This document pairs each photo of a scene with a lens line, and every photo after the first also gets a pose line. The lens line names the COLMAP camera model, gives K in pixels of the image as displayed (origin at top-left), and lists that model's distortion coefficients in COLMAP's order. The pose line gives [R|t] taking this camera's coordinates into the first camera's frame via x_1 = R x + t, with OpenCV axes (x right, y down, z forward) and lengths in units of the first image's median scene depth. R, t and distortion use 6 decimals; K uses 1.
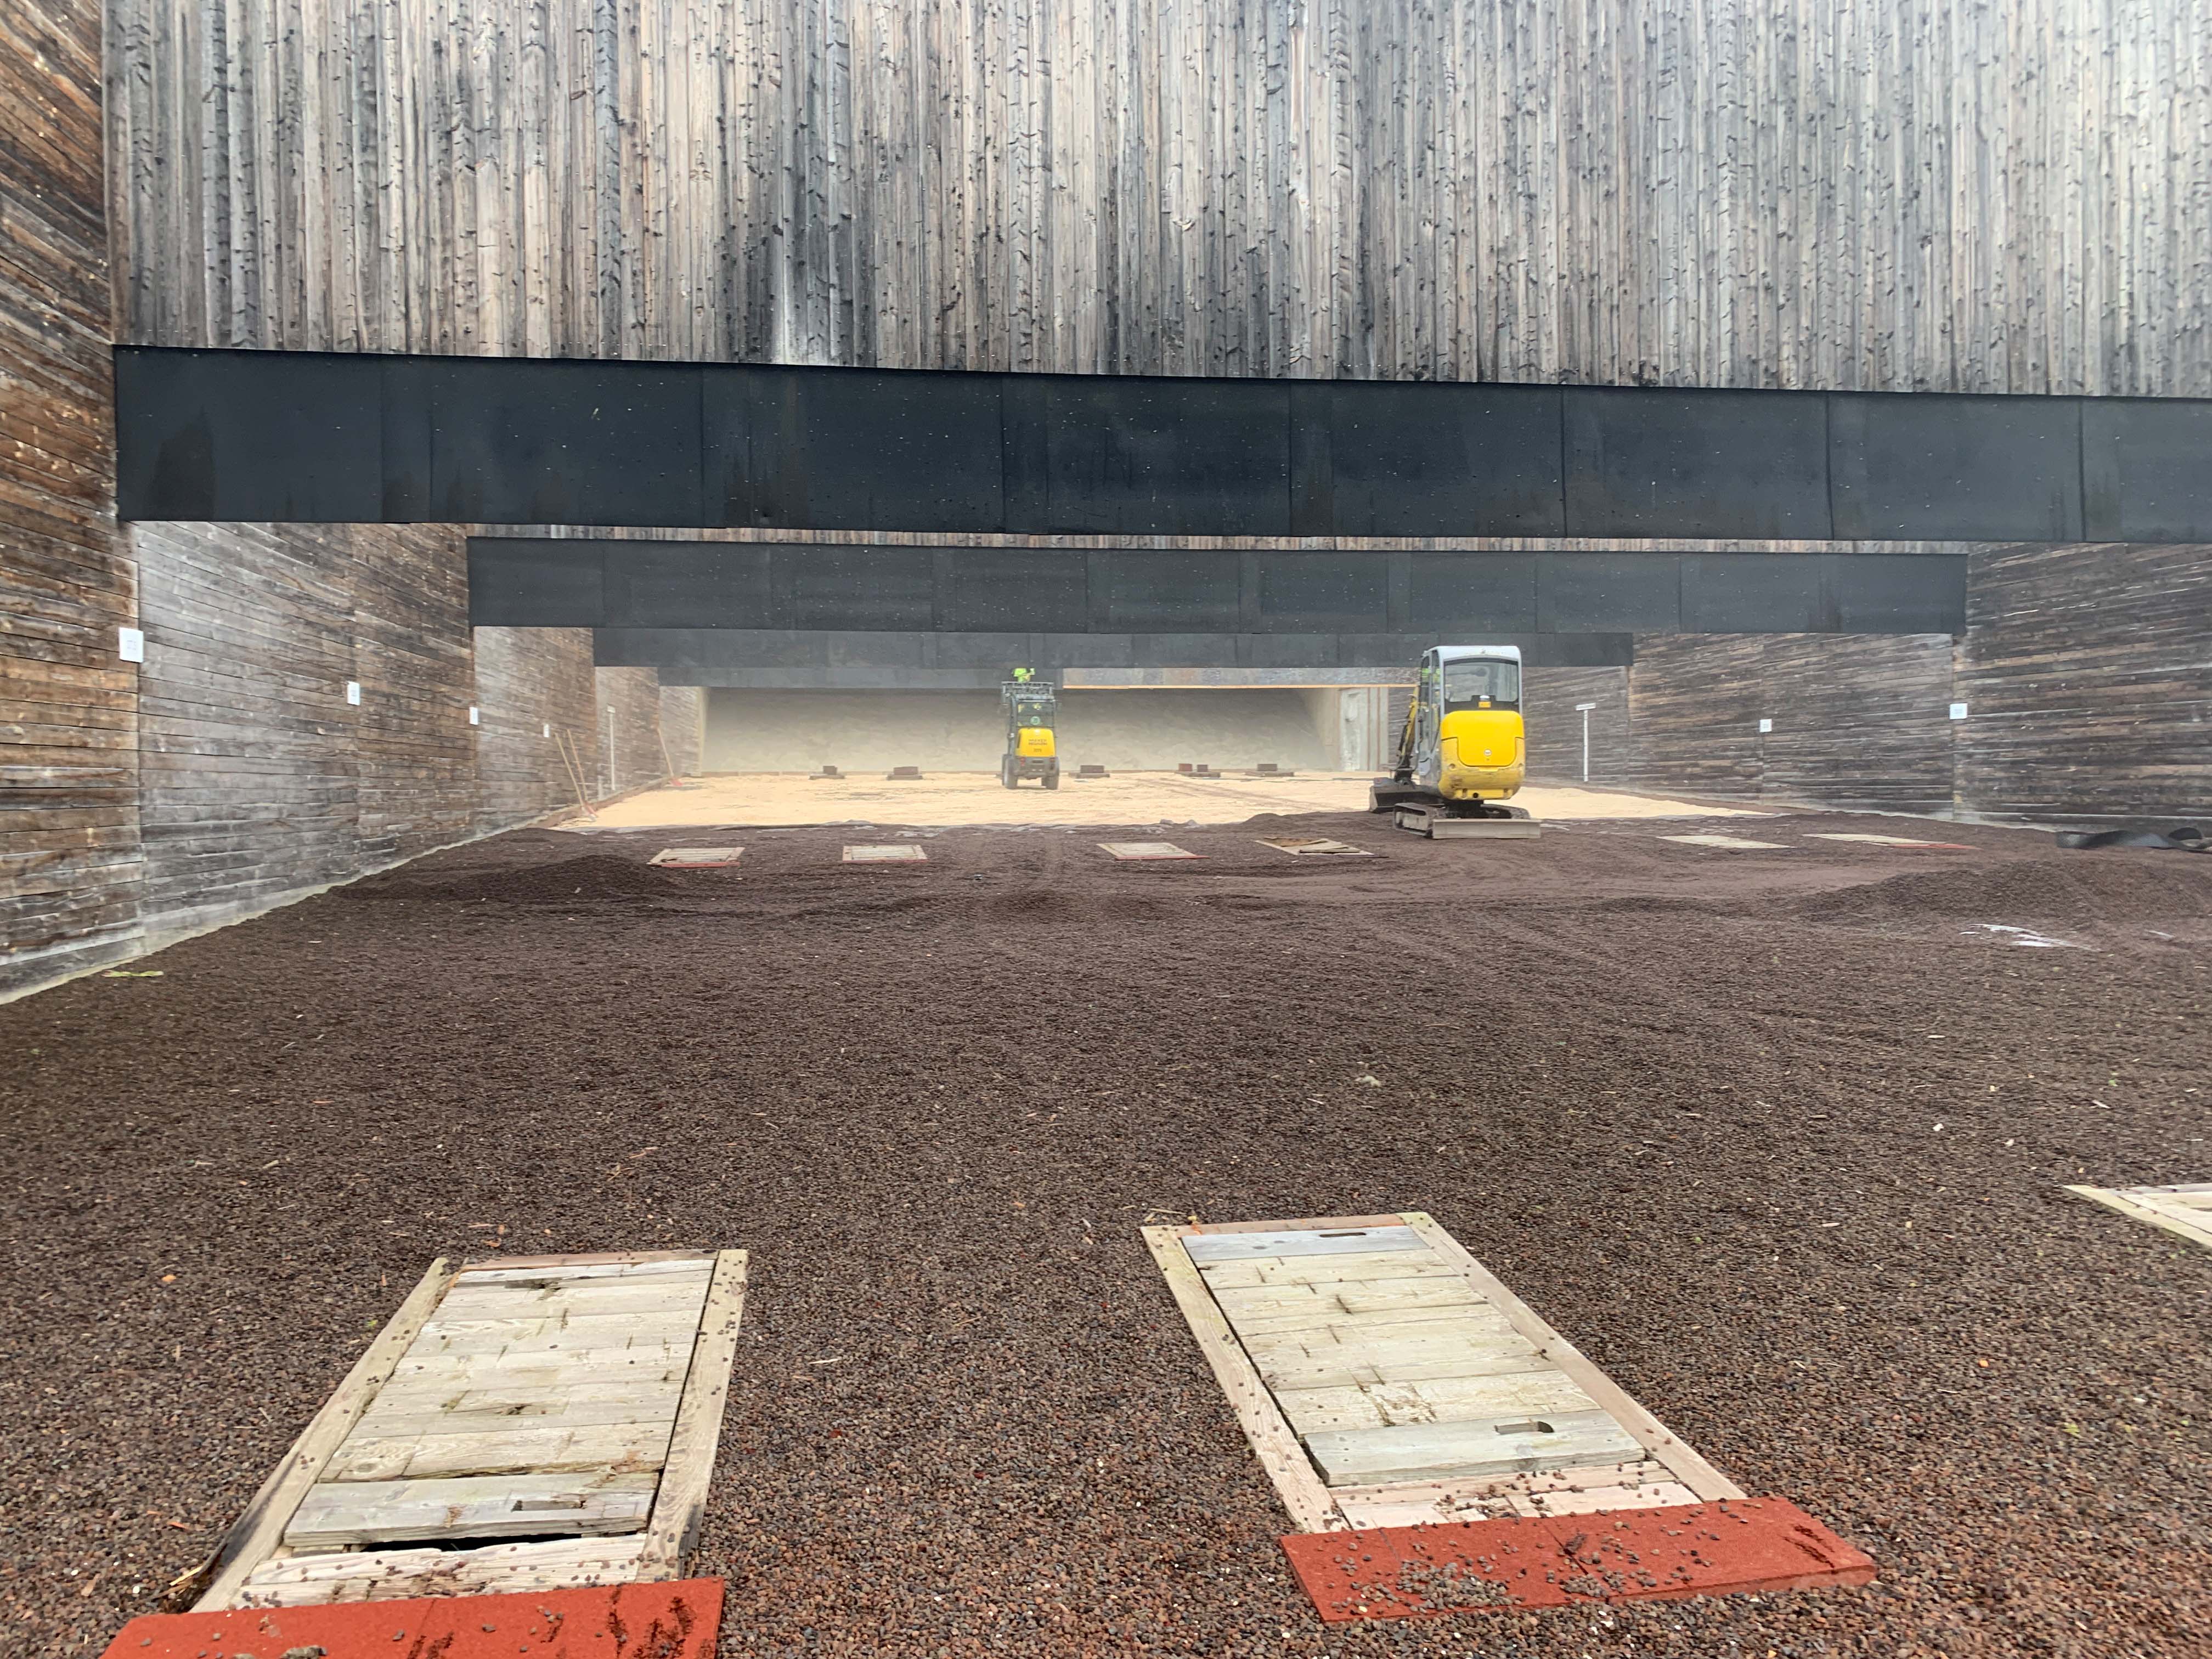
lens RADIAL K [[1693.3, 0, 1095.8], [0, 1693.3, 776.6], [0, 0, 1]] dist [0.035492, -0.030655]
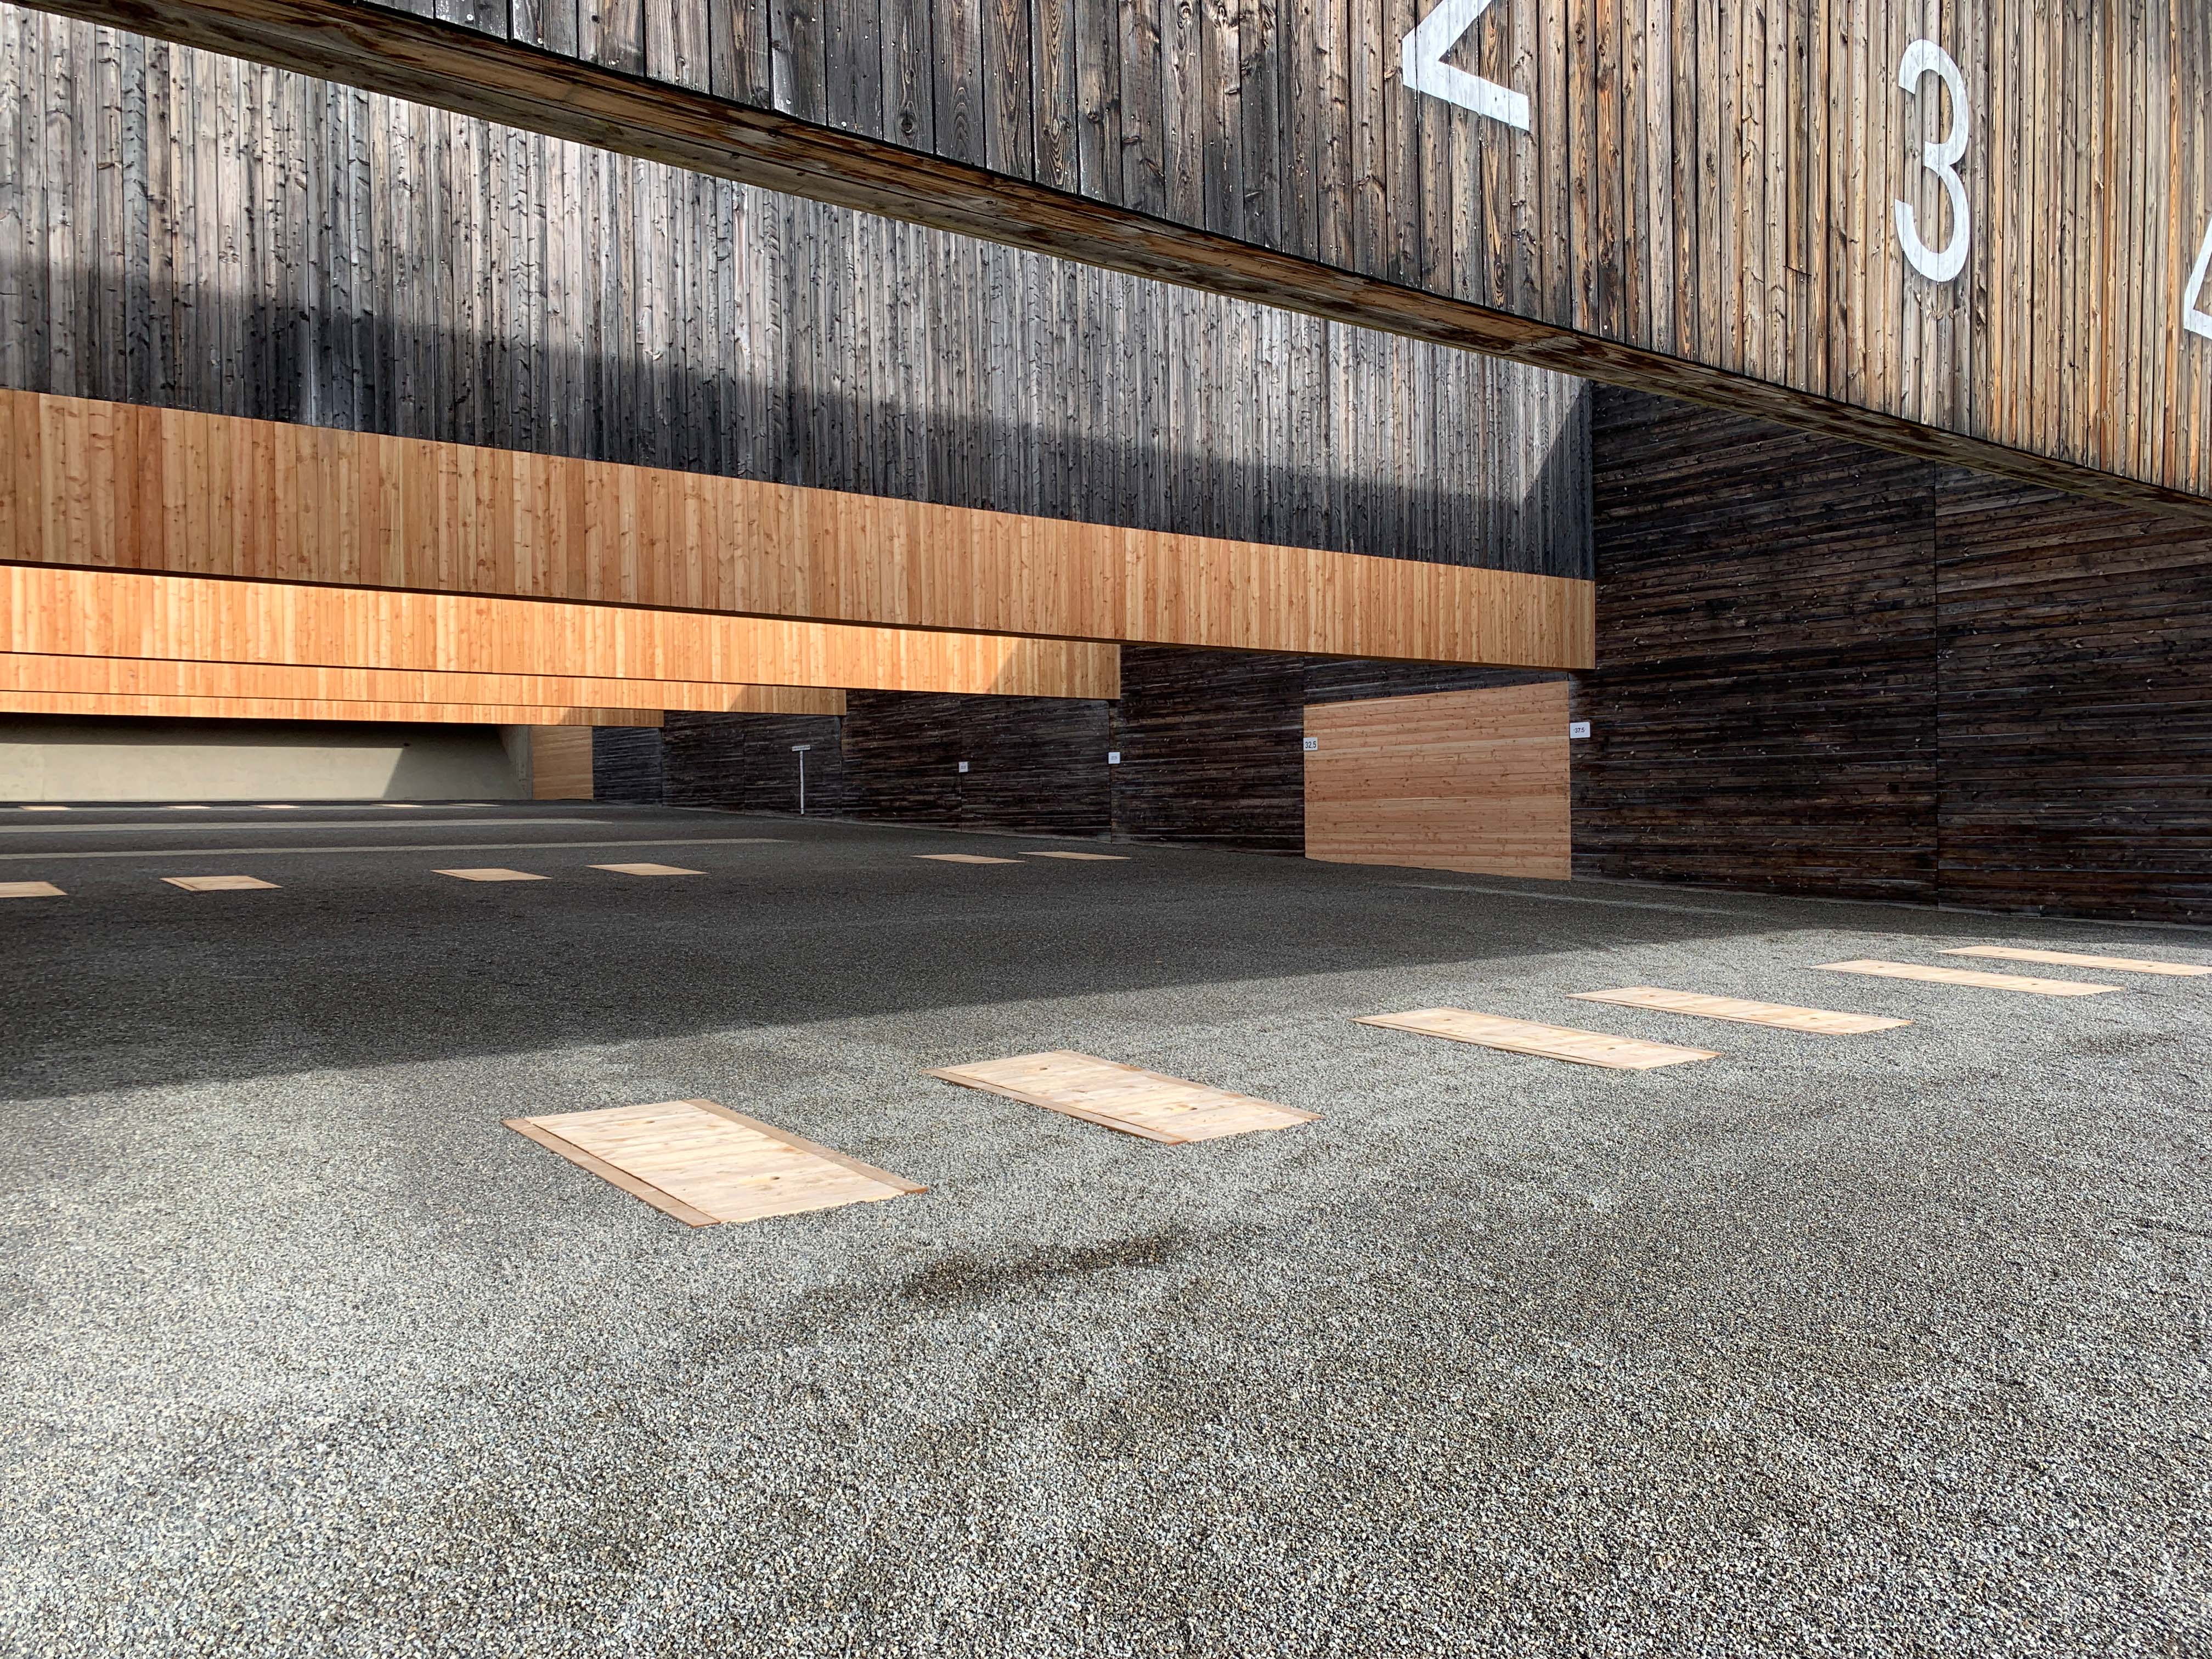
lens RADIAL K [[1693.3, 0, 1104.1], [0, 1693.3, 821.4], [0, 0, 1]] dist [0.035492, -0.030655]
pose [[0.870710, -0.002510, 0.491791, -0.265509], [0.000858, 0.999993, 0.003585, 0.010841], [-0.491797, -0.002700, 0.870706, -0.235740]]
